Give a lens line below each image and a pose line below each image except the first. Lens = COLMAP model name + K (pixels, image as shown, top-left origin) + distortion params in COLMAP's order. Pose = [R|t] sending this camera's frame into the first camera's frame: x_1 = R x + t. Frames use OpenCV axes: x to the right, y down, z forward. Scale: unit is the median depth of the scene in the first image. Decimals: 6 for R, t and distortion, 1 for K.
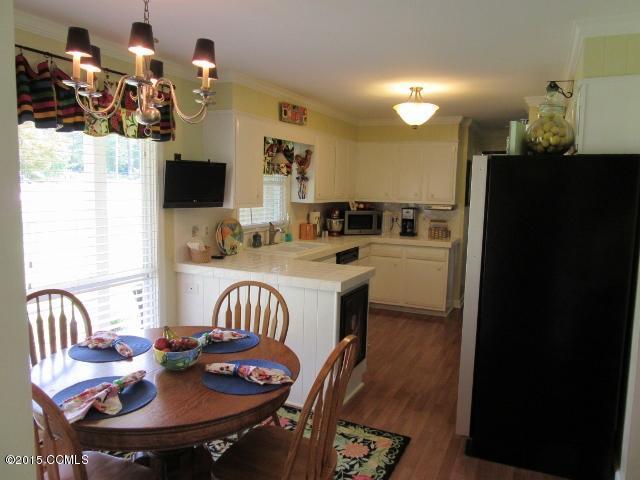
lens RADIAL K [[477.1, 0, 316.3], [0, 477.1, 240.8], [0, 0, 1]] dist [-0.002552, -0.000593]
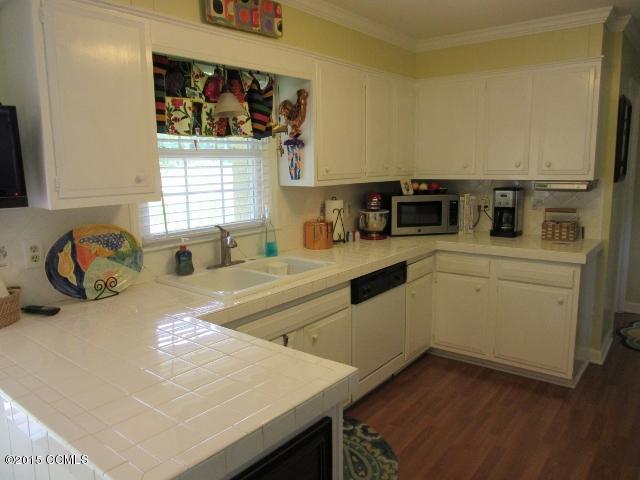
lens RADIAL K [[477.1, 0, 325.9], [0, 477.1, 239.8], [0, 0, 1]] dist [-0.002552, -0.000593]
pose [[0.974782, -0.005717, -0.223085, 0.117197], [0.015279, 0.999036, 0.041158, -0.035596], [0.222634, -0.043528, 0.973930, 0.412226]]
